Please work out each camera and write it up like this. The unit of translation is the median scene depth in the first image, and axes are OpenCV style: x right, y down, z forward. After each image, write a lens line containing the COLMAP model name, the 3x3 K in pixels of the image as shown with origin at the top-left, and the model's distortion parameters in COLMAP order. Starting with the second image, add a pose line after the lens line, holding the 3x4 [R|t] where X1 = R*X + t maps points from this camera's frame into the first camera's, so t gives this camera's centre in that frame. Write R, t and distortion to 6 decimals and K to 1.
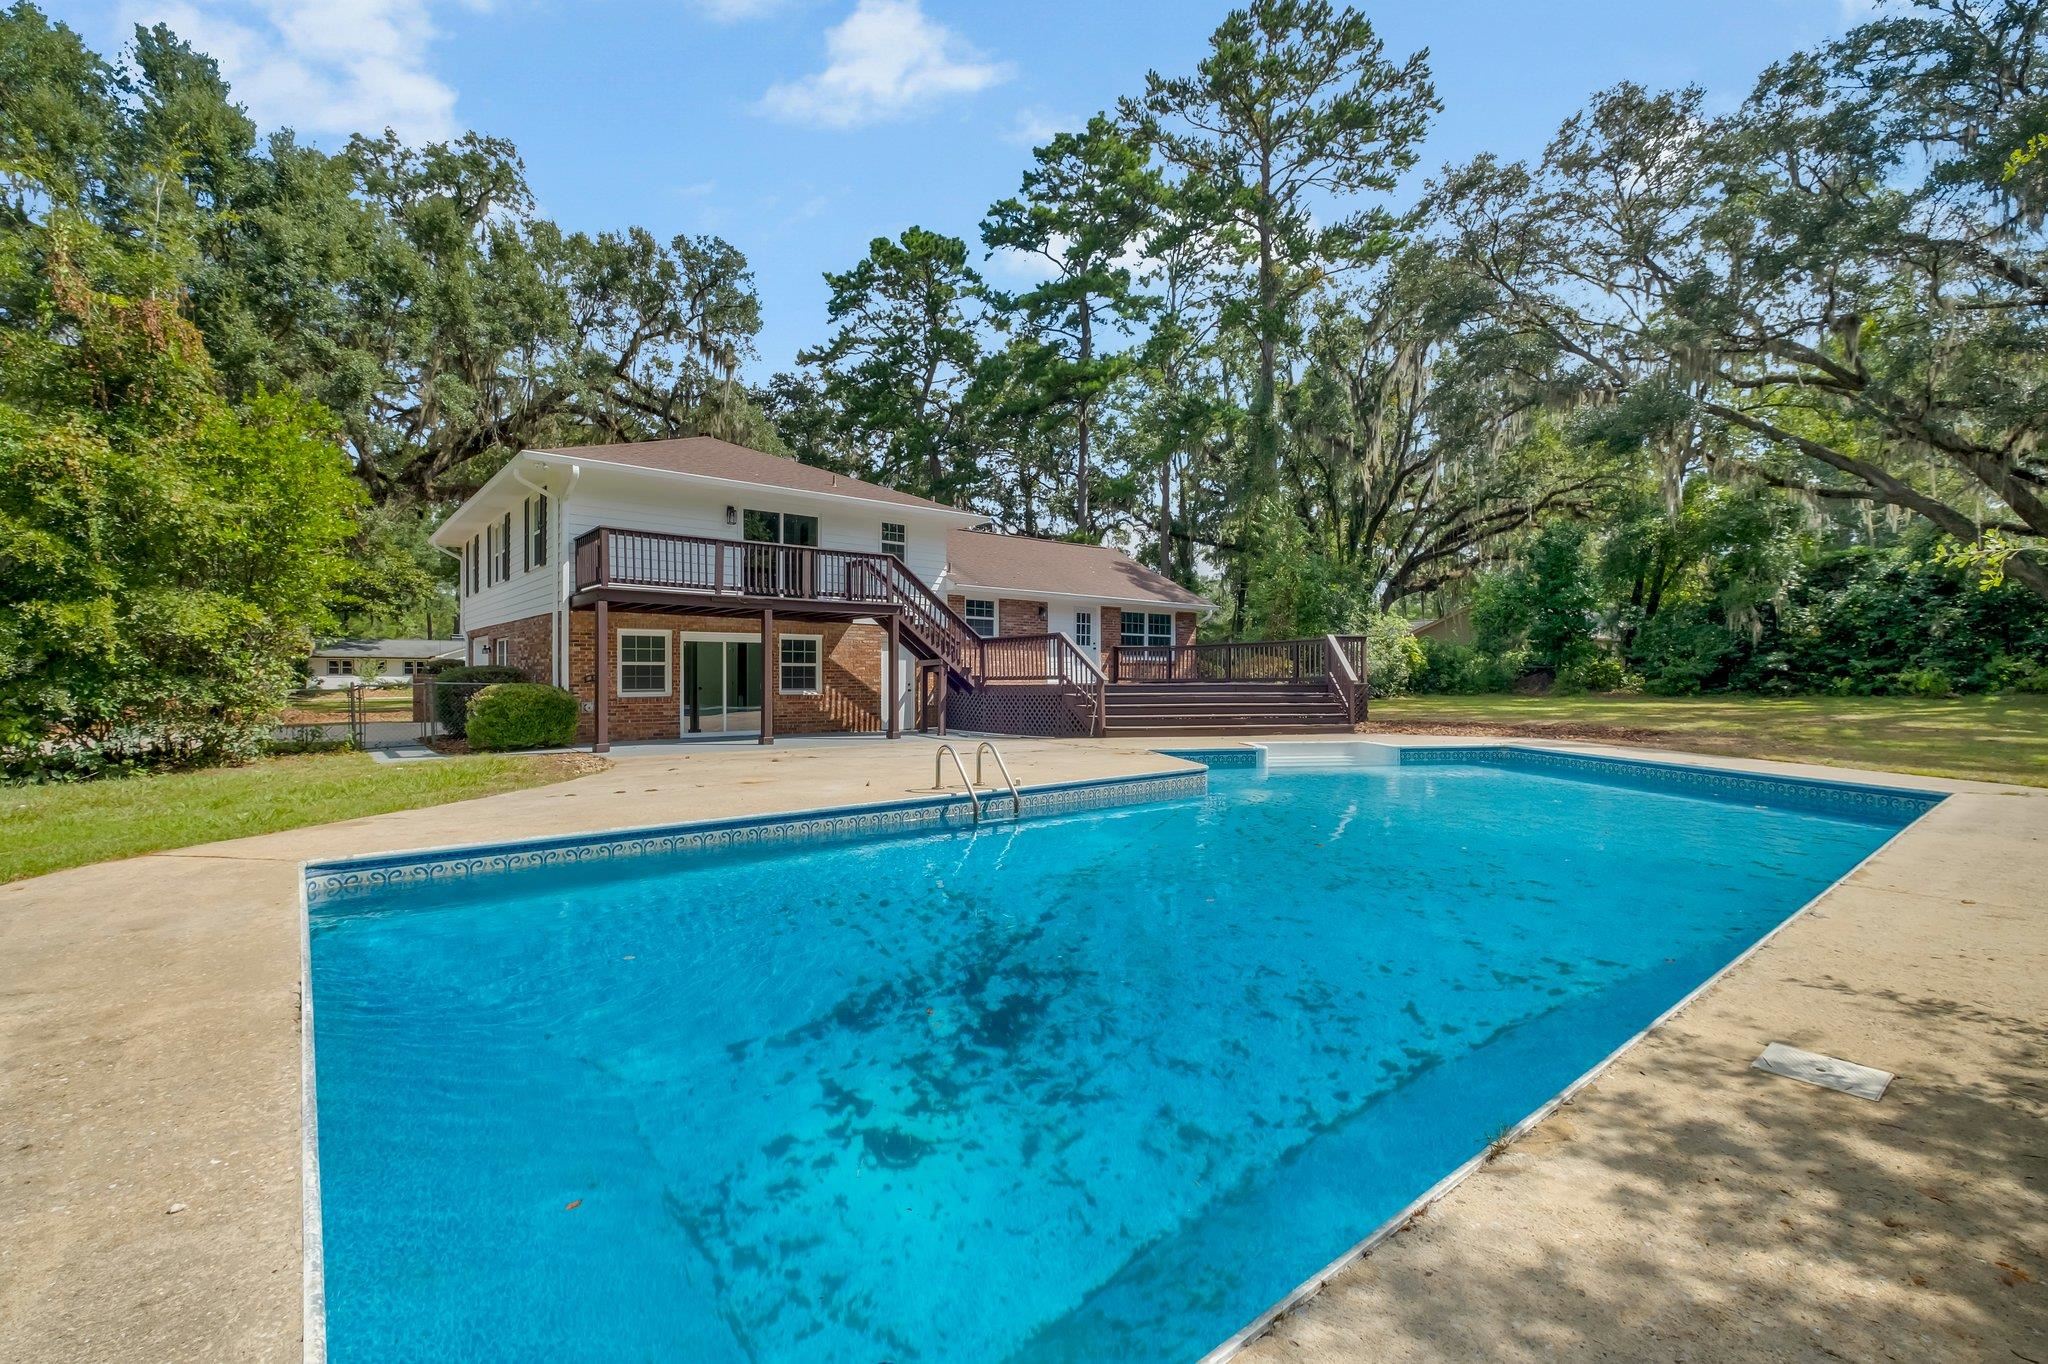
lens RADIAL K [[891.7, 0, 1012.9], [0, 891.7, 685.8], [0, 0, 1]] dist [-0.001394, -0.000519]
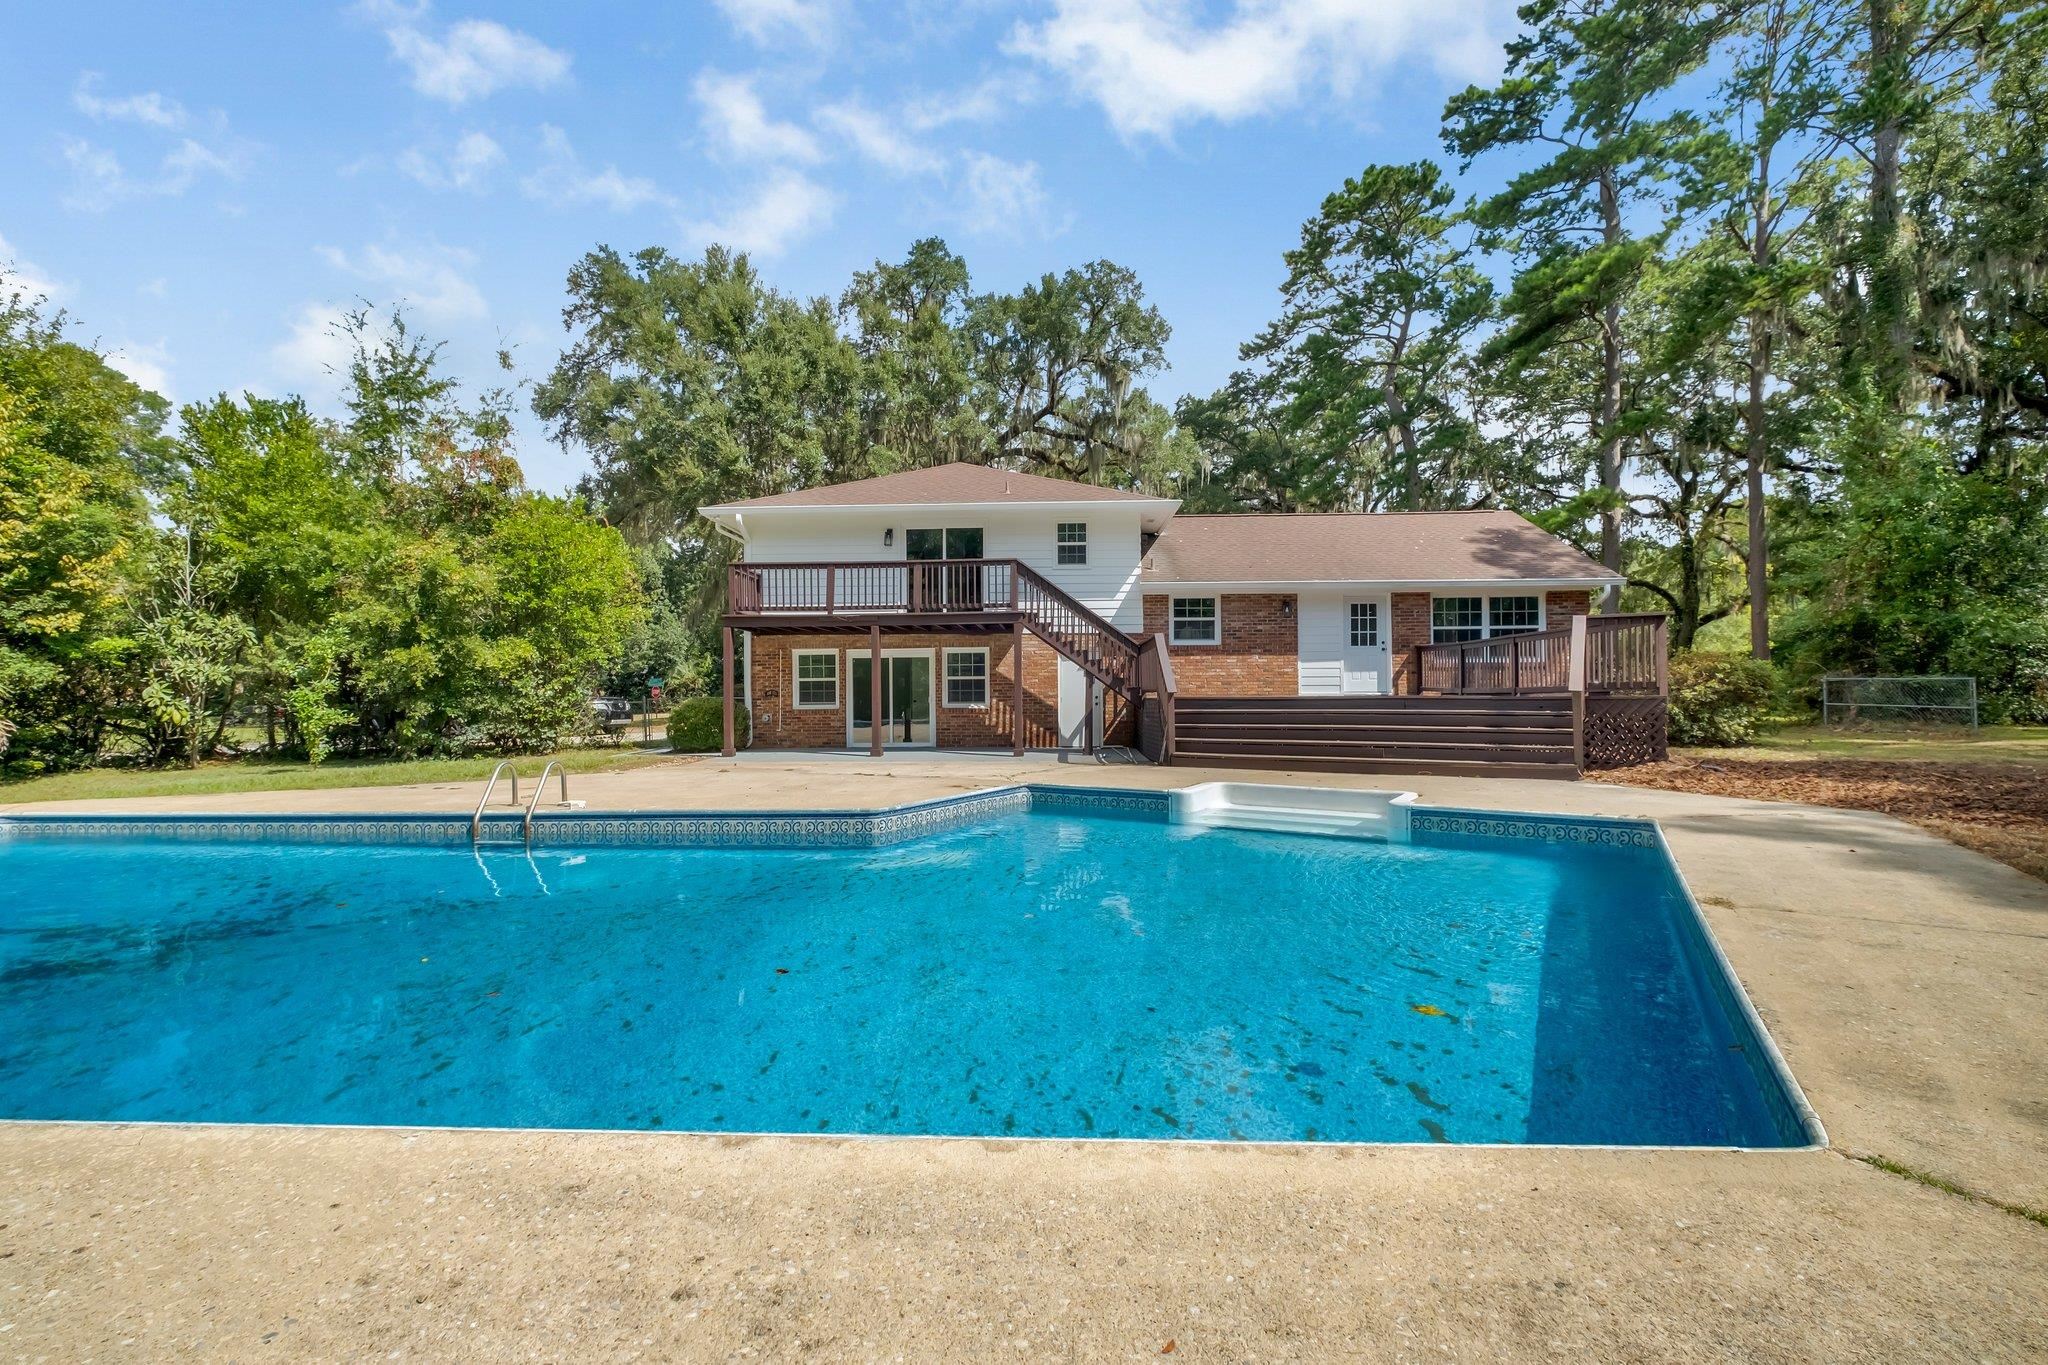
lens RADIAL K [[891.7, 0, 1020.1], [0, 891.7, 683.9], [0, 0, 1]] dist [-0.001394, -0.000519]
pose [[0.748944, -0.009664, -0.662563, 0.455007], [0.001151, 0.999911, -0.013284, -0.003667], [0.662632, 0.009186, 0.748889, 0.288317]]
